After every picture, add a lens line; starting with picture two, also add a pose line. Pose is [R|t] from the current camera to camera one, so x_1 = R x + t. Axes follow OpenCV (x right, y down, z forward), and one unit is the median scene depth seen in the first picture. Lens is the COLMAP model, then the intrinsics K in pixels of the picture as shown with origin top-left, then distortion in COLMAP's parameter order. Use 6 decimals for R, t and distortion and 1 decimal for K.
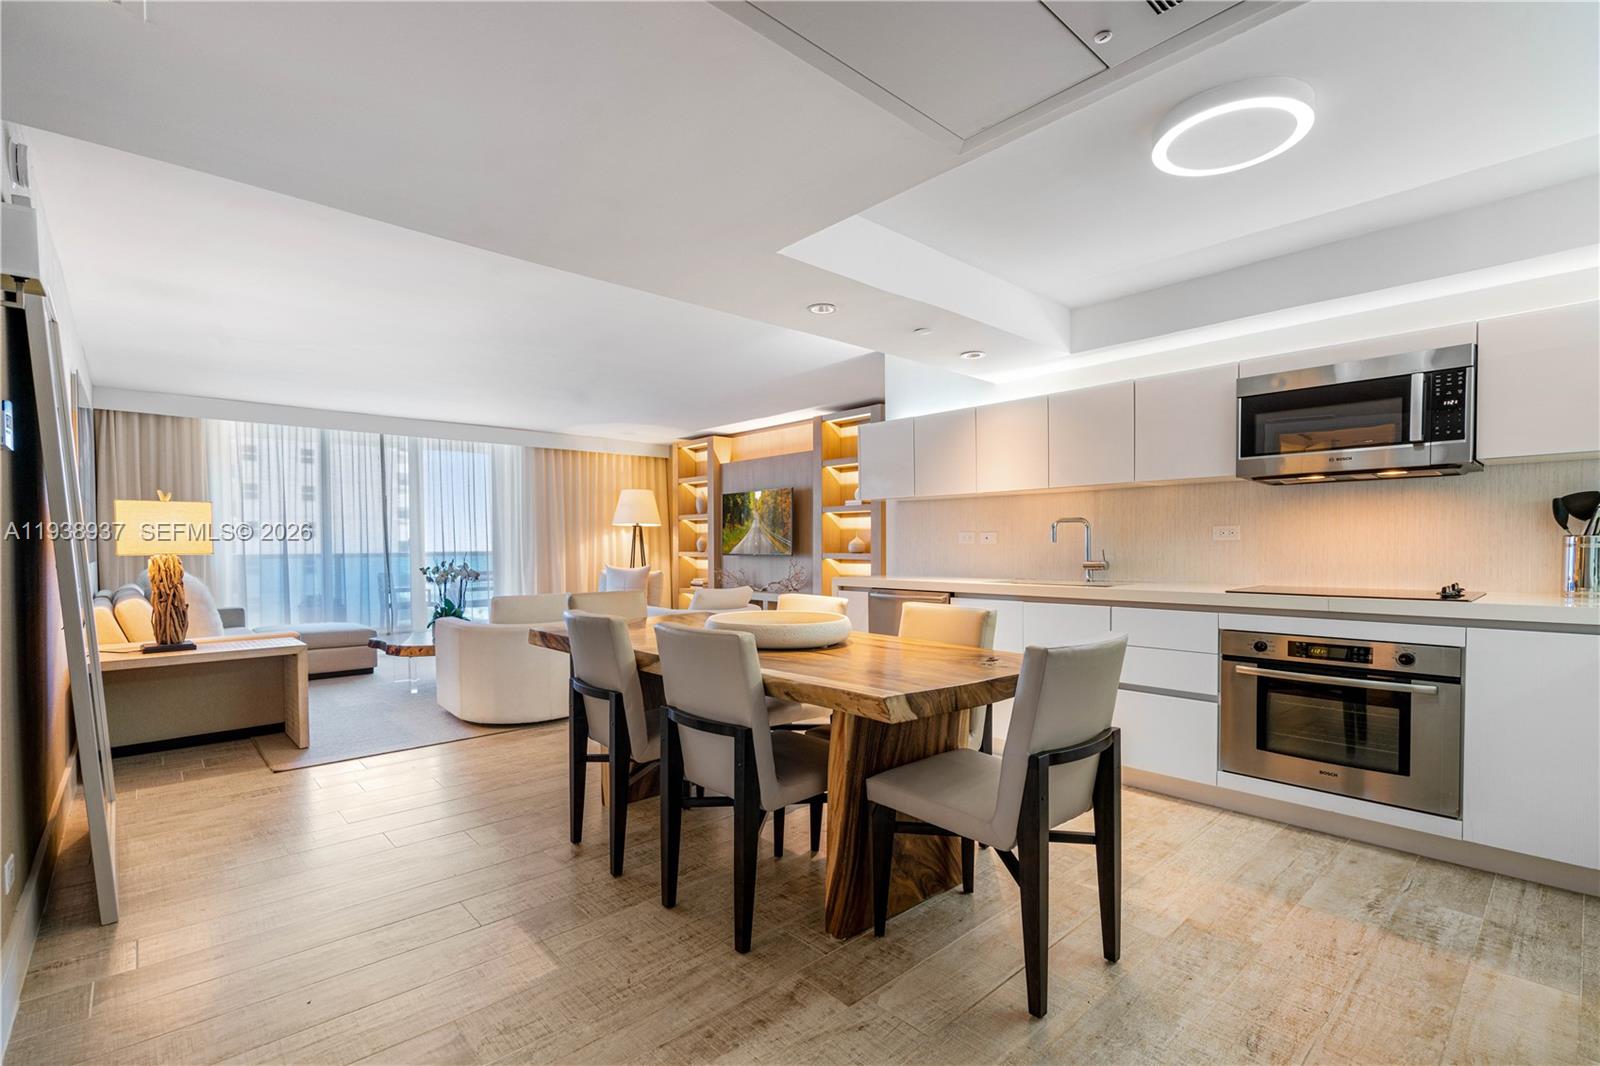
lens RADIAL K [[729.1, 0, 792.3], [0, 729.1, 559.1], [0, 0, 1]] dist [-0.003916, 0.002873]
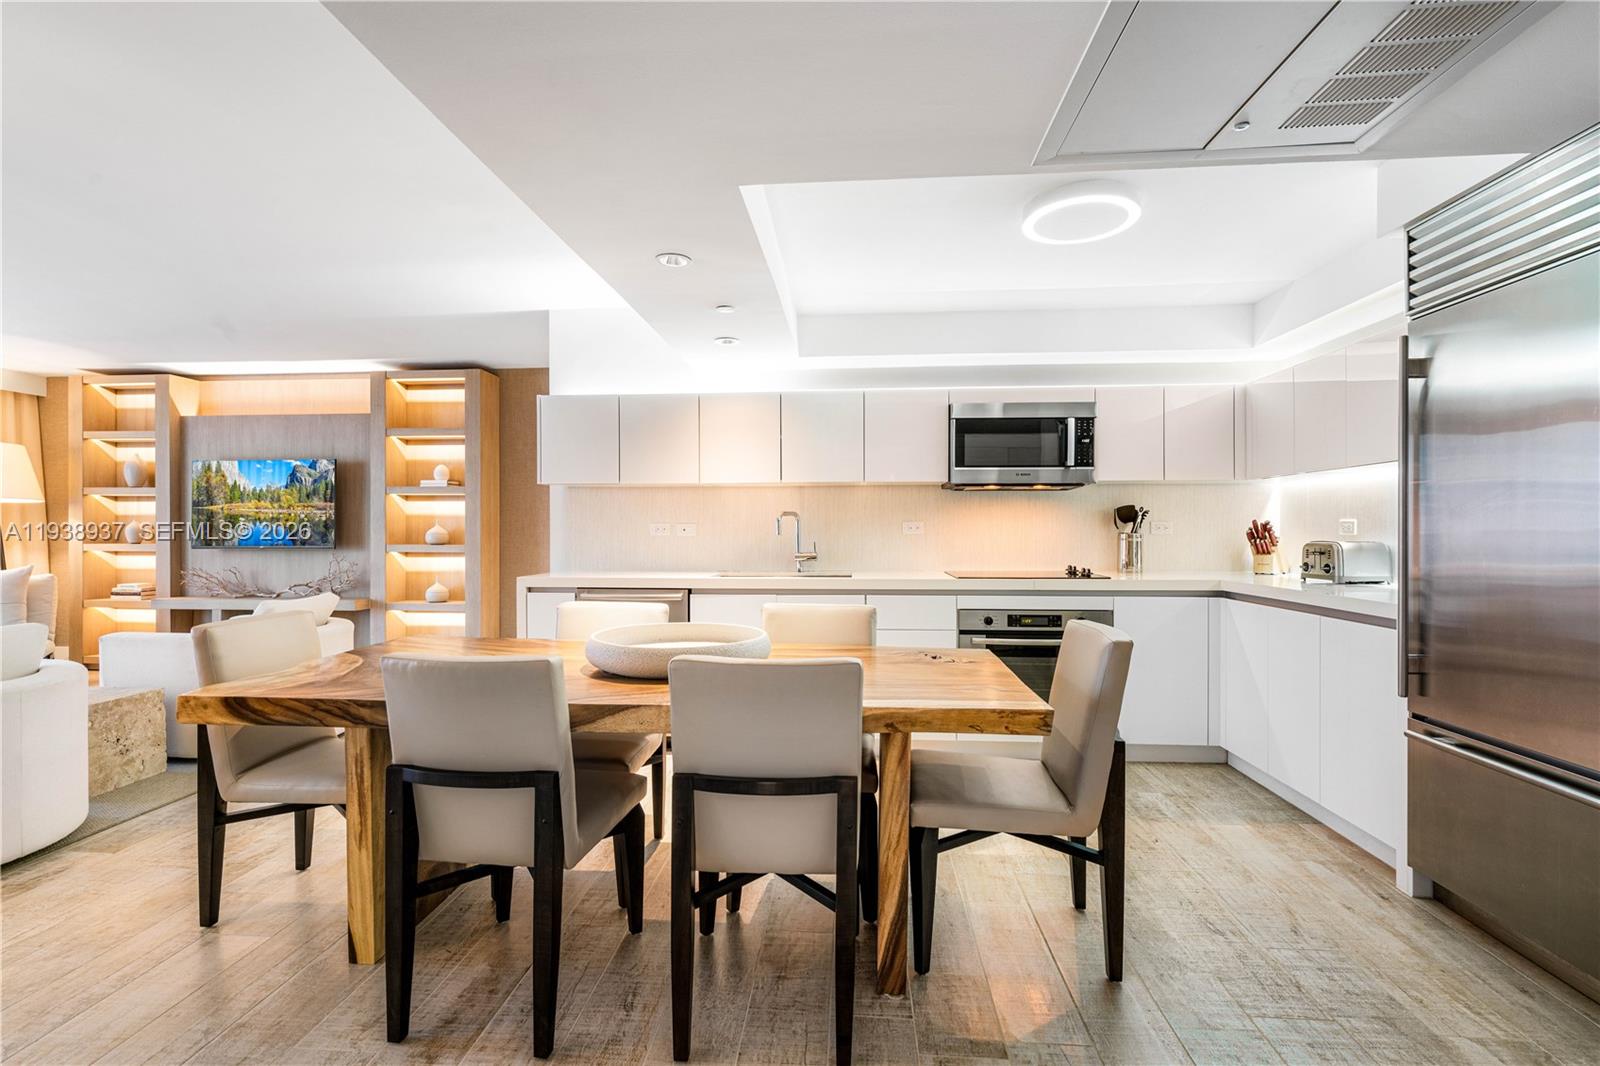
lens RADIAL K [[729.1, 0, 792.8], [0, 729.1, 531.8], [0, 0, 1]] dist [-0.003916, 0.002873]
pose [[0.726630, 0.002592, 0.687024, -0.236272], [0.009656, 0.999856, -0.013985, -0.009374], [-0.686961, 0.016796, 0.726500, 0.165295]]
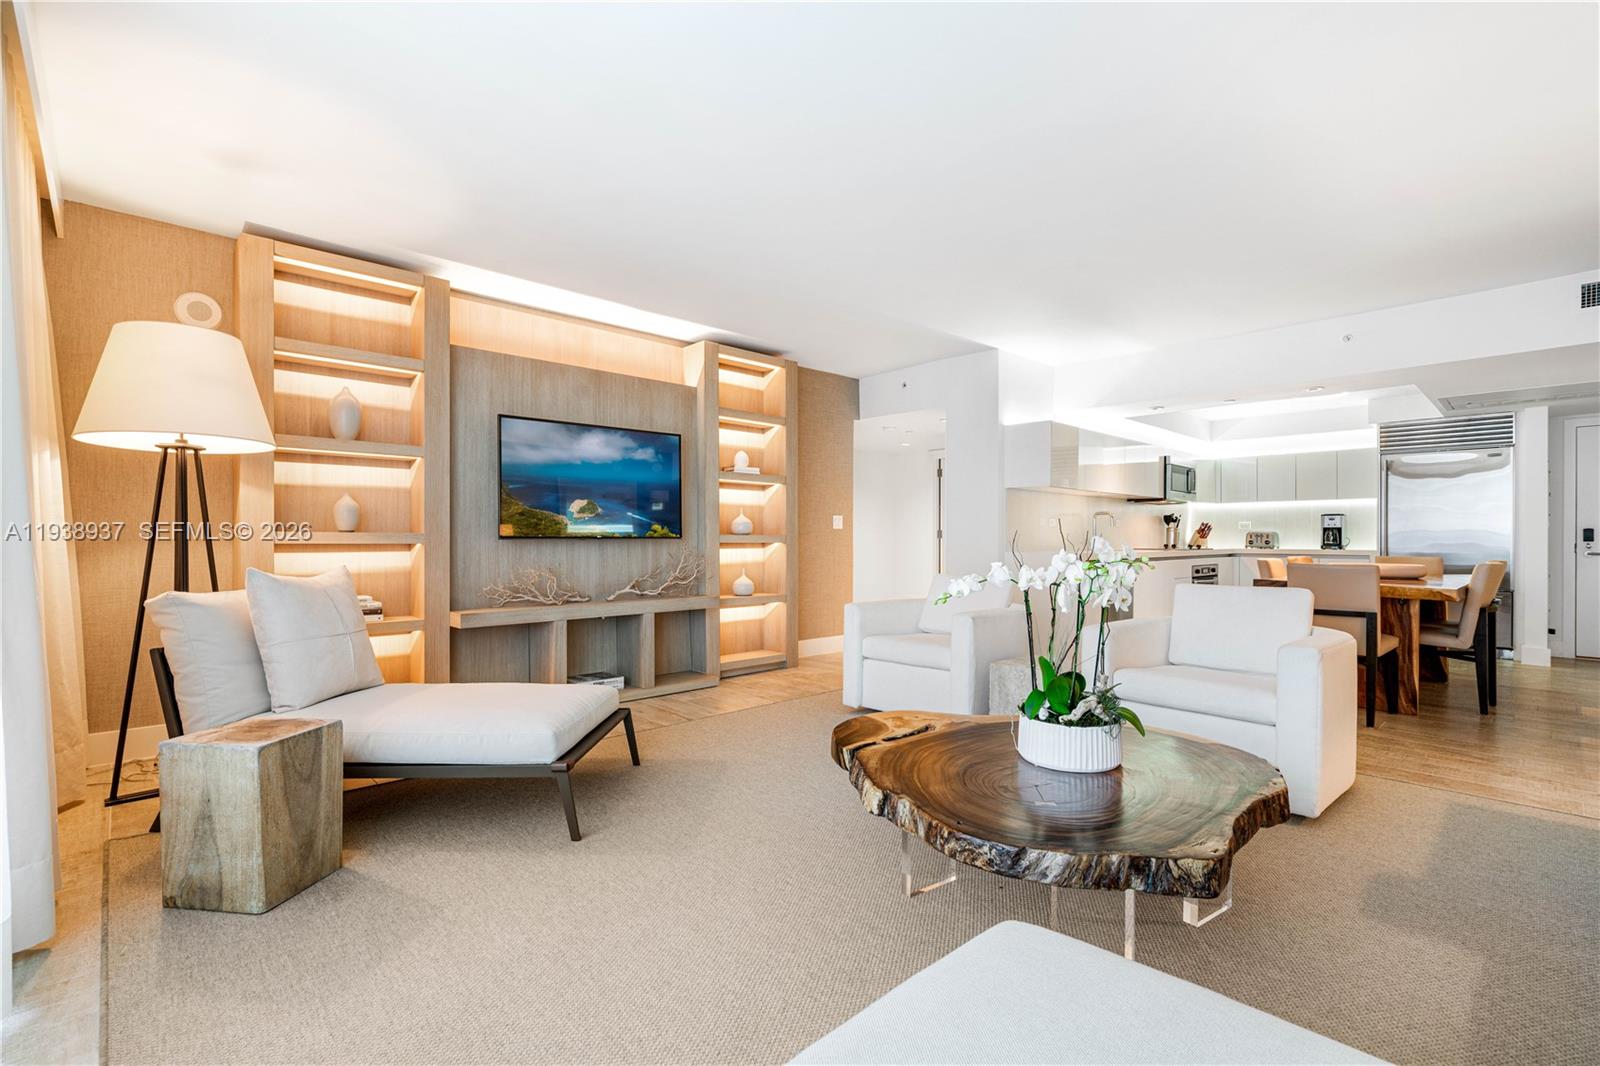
lens RADIAL K [[729.1, 0, 791.6], [0, 729.1, 538.9], [0, 0, 1]] dist [-0.003916, 0.002873]
pose [[-0.029407, 0.005419, 0.999553, -0.890318], [0.017297, 0.999838, -0.004912, 0.000709], [-0.999418, 0.017145, -0.029496, 1.242640]]
